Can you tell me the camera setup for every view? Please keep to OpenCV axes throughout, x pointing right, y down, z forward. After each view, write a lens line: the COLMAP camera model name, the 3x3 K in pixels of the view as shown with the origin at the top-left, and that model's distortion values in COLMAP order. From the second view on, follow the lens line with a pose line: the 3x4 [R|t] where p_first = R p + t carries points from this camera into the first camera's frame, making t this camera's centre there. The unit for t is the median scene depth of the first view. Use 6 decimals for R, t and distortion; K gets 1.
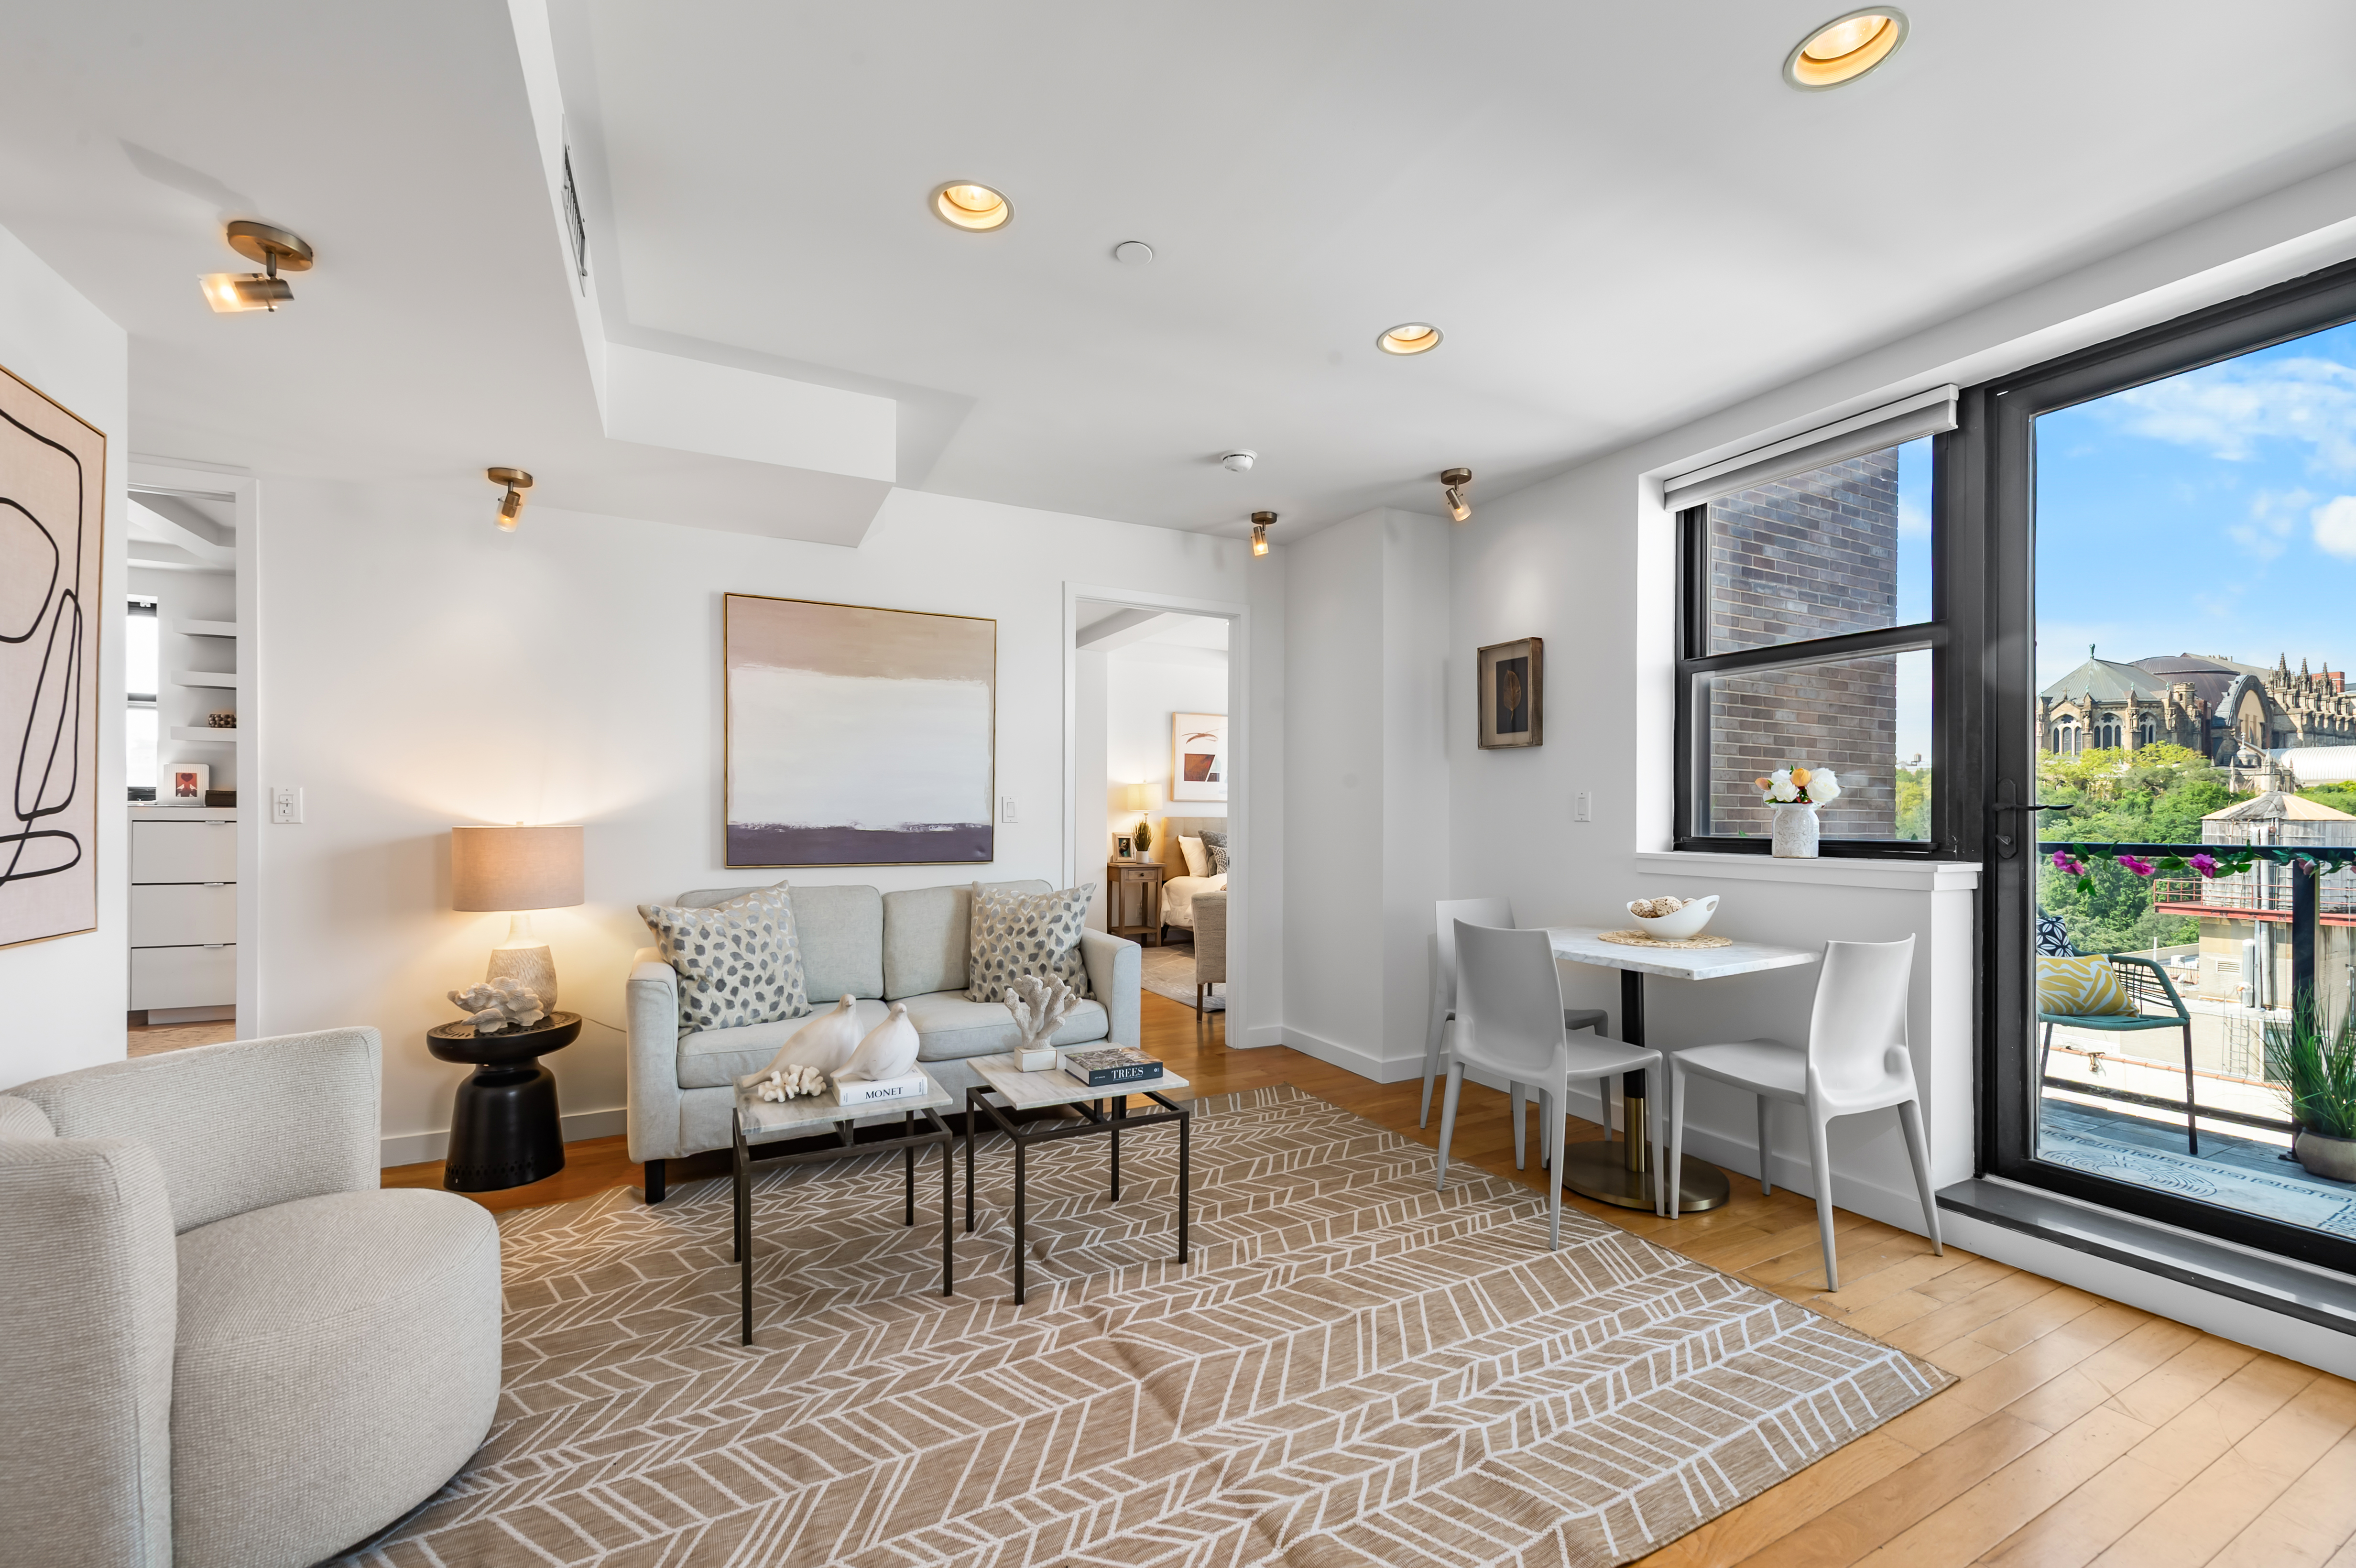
lens RADIAL K [[942.7, 0, 1190.1], [0, 942.7, 811.3], [0, 0, 1]] dist [0.014304, -0.003780]
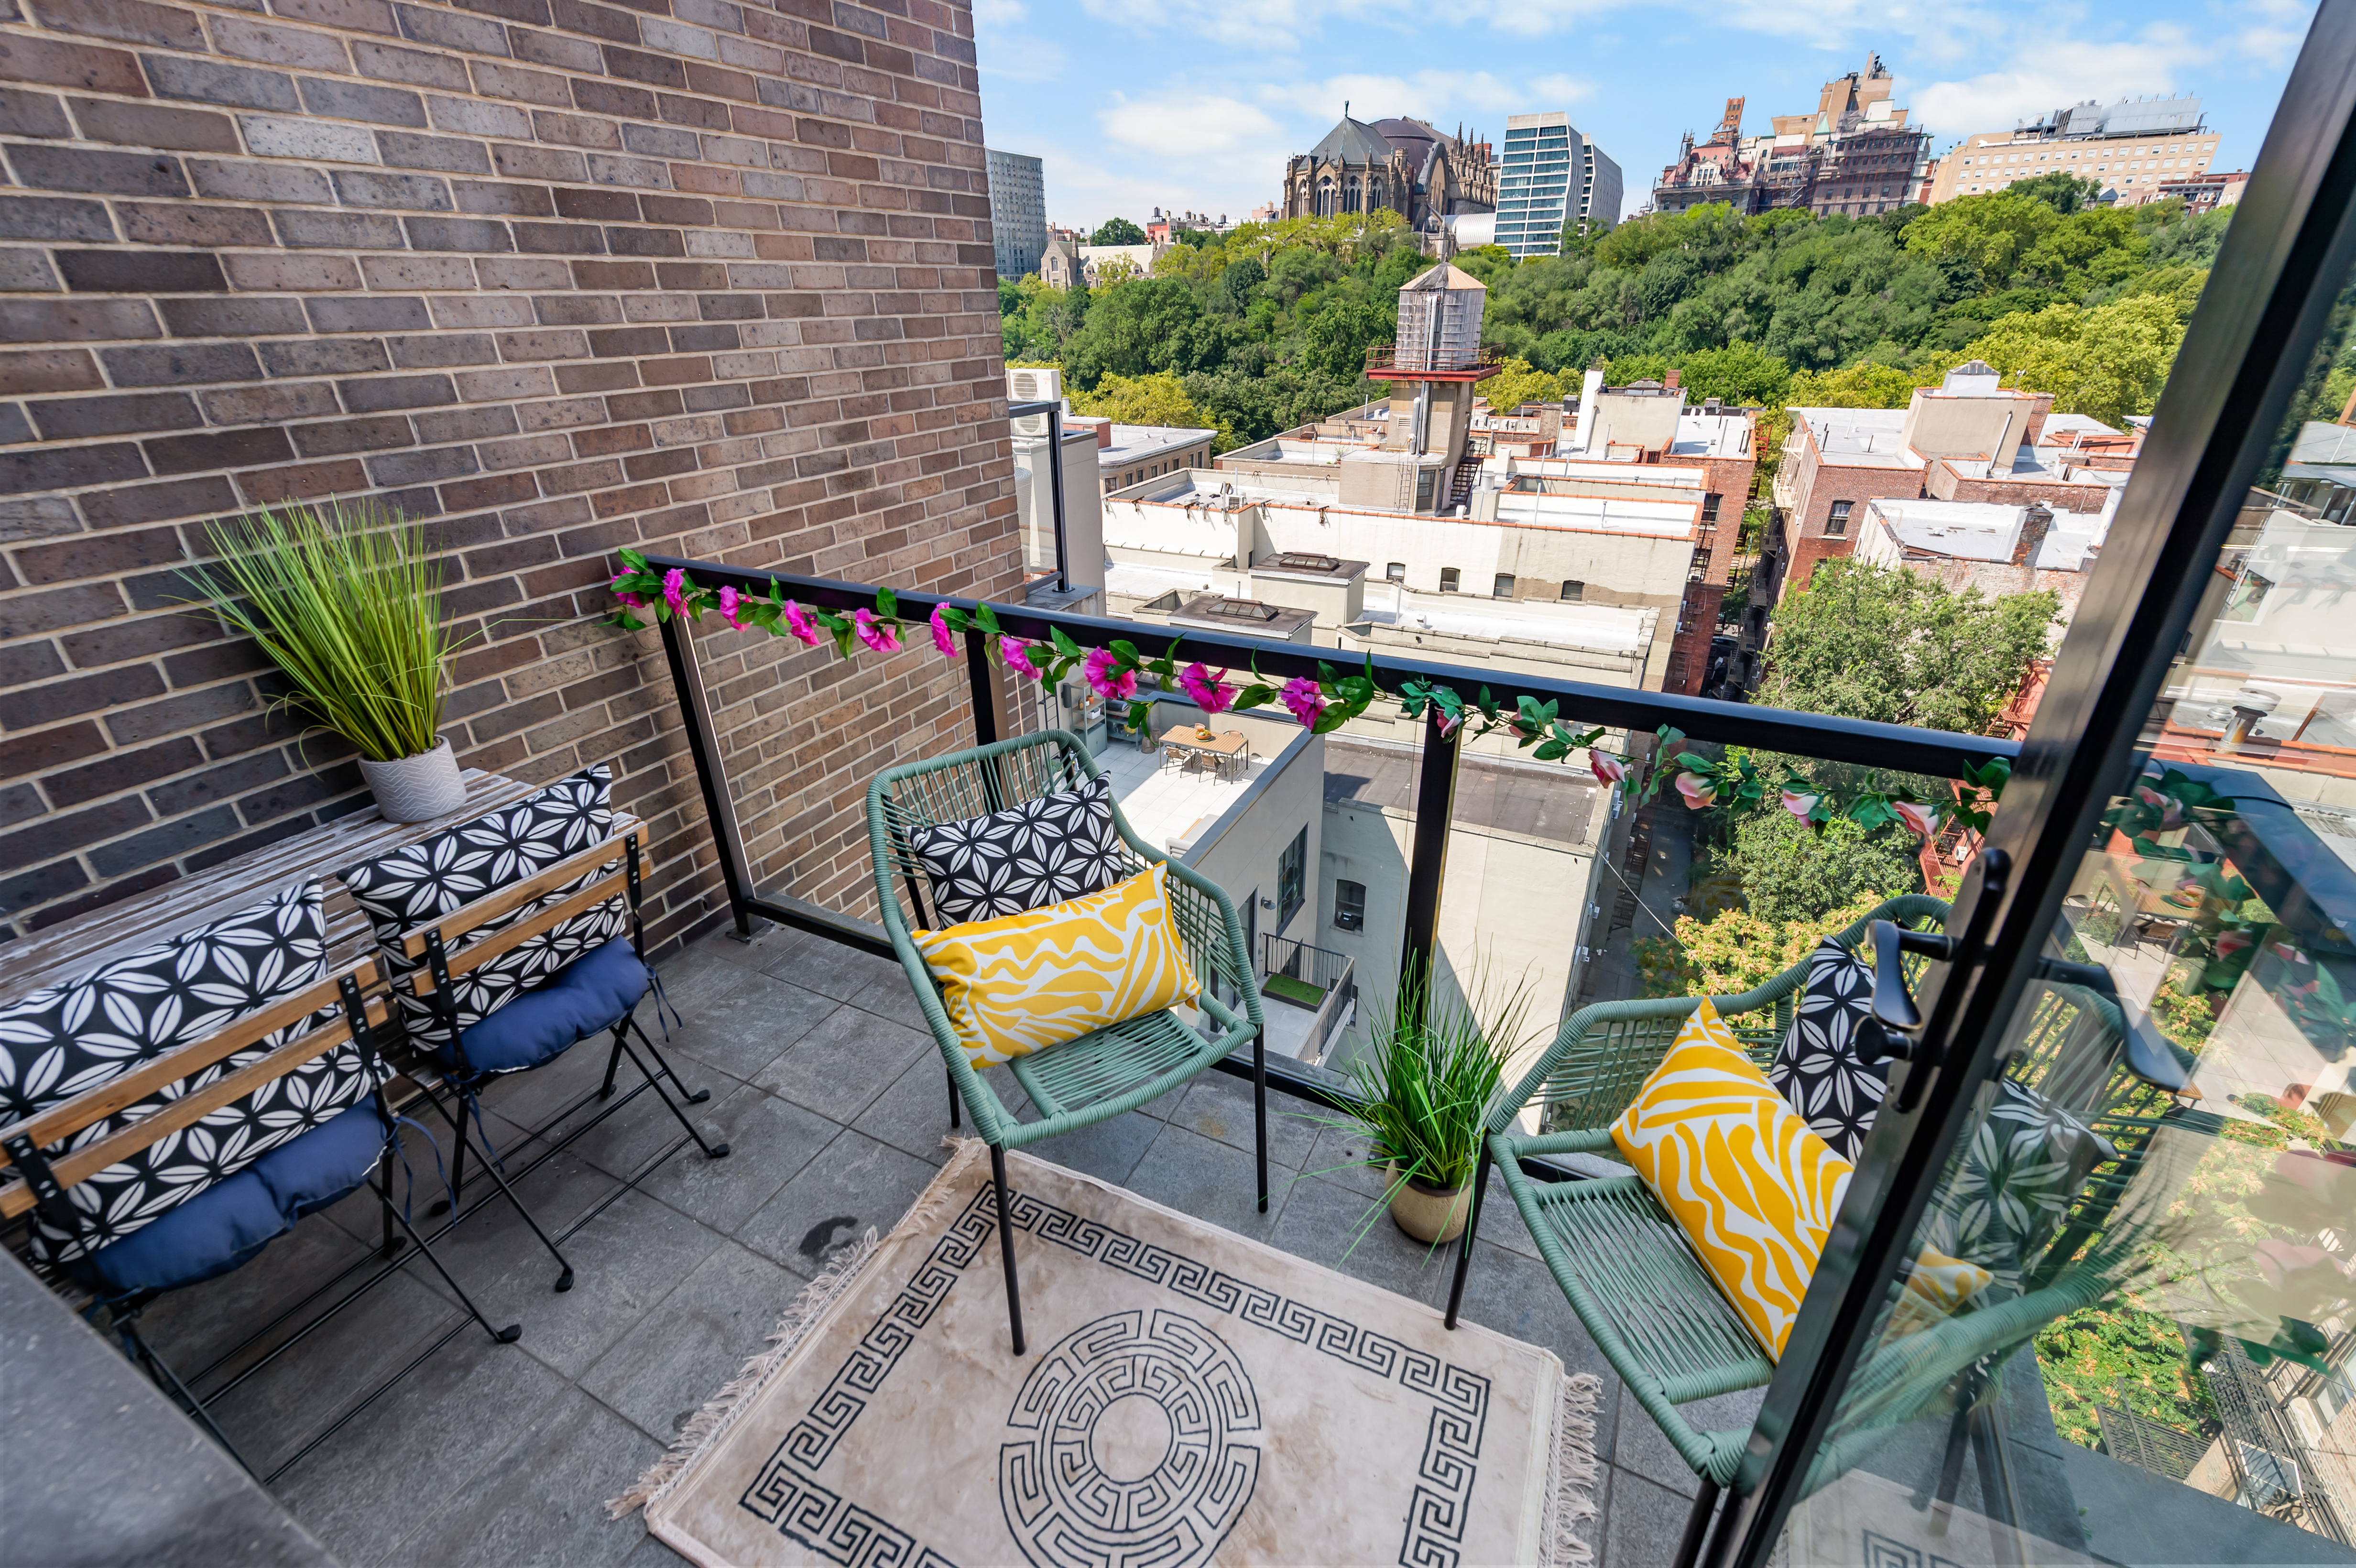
lens RADIAL K [[990.6, 0, 1196.5], [0, 990.6, 781.2], [0, 0, 1]] dist [0.012125, -0.003930]
pose [[0.806728, -0.275613, 0.522711, 0.860025], [0.011036, 0.891441, 0.453003, -0.148939], [-0.590819, -0.359681, 0.722192, 0.757362]]
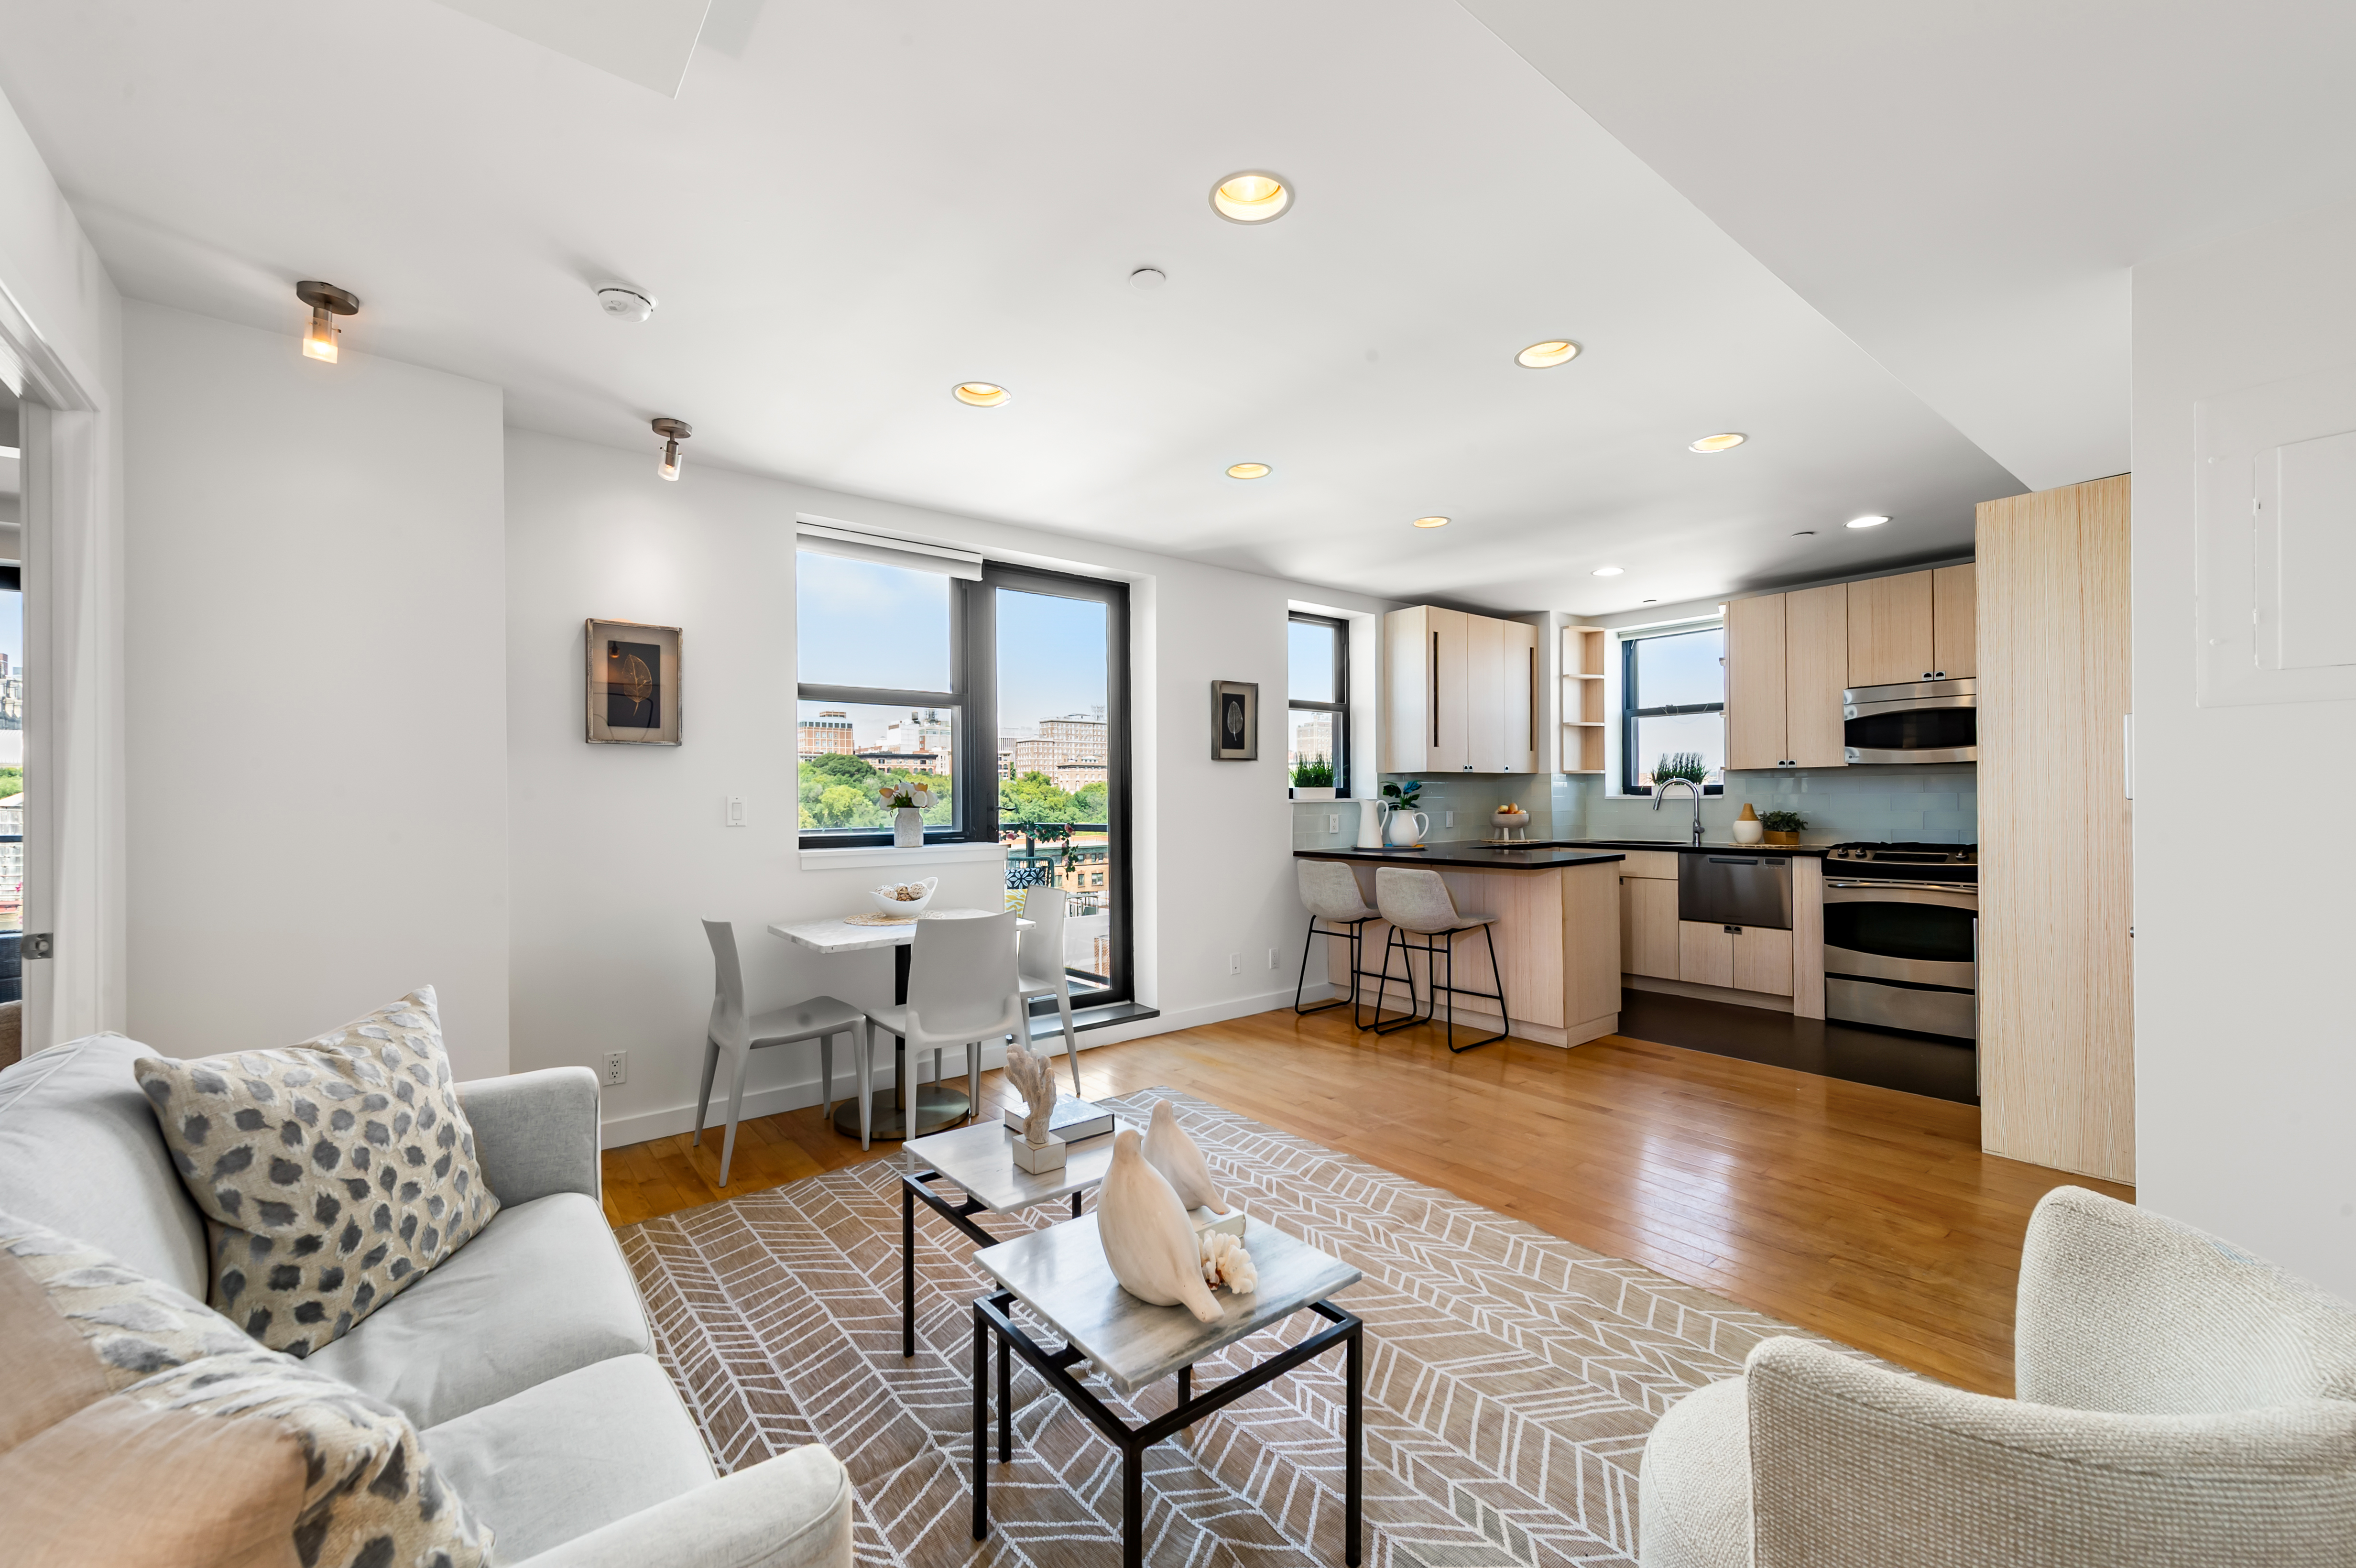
lens RADIAL K [[942.7, 0, 1190.5], [0, 942.7, 795.4], [0, 0, 1]] dist [0.014304, -0.003780]
pose [[-0.189005, 0.001209, 0.981975, -0.797363], [0.001815, 0.999998, -0.000882, -0.024798], [-0.981974, 0.001616, -0.189007, 0.861565]]
